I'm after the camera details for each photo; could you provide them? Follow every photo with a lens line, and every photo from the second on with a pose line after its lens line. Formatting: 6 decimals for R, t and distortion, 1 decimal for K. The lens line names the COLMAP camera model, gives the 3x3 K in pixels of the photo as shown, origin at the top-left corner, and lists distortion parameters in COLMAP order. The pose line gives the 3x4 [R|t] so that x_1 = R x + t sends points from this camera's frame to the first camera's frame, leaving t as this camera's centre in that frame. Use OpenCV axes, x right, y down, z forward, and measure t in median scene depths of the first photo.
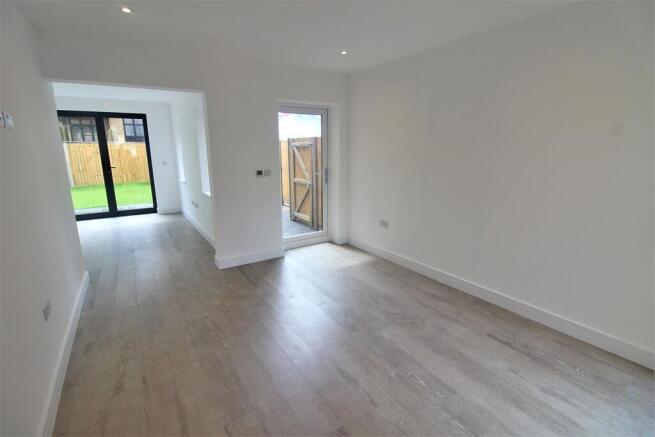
lens RADIAL K [[302.5, 0, 328.6], [0, 302.5, 216.3], [0, 0, 1]] dist [-0.008569, -0.006042]
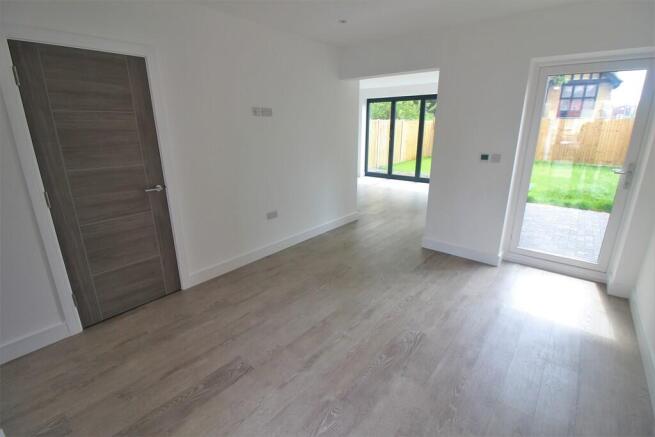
lens RADIAL K [[302.5, 0, 332.6], [0, 302.5, 218.7], [0, 0, 1]] dist [-0.008569, -0.006042]
pose [[0.299571, 0.282971, -0.911145, 0.445416], [-0.206417, 0.951608, 0.227670, -0.084105], [0.931477, 0.119872, 0.343484, 0.341680]]
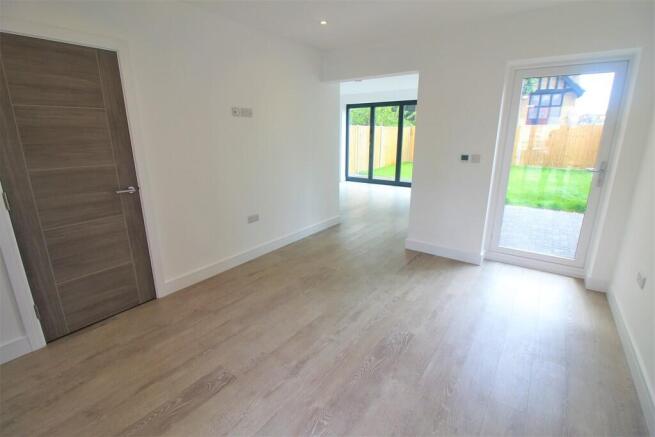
lens RADIAL K [[302.5, 0, 332.7], [0, 302.5, 217.7], [0, 0, 1]] dist [-0.008569, -0.006042]
pose [[0.362983, 0.253609, -0.896619, 0.432691], [-0.204581, 0.960460, 0.188845, -0.065668], [0.909060, 0.114884, 0.400514, 0.340663]]
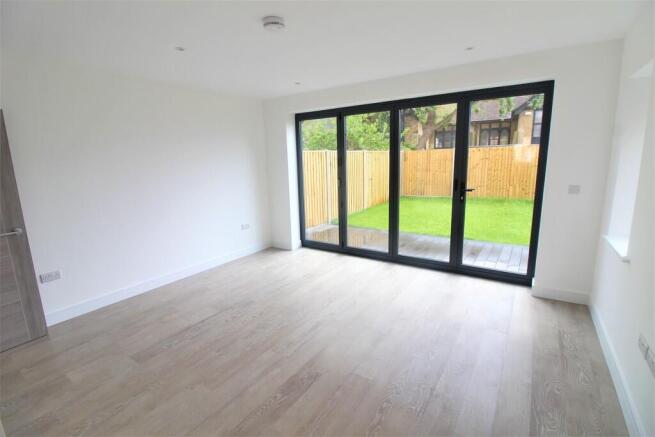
lens RADIAL K [[302.5, 0, 332.7], [0, 302.5, 214.1], [0, 0, 1]] dist [-0.008569, -0.006042]
pose [[0.396381, 0.164208, -0.903282, -0.511075], [-0.177606, 0.979004, 0.100036, -0.221344], [0.900743, 0.120776, 0.417223, 0.913691]]
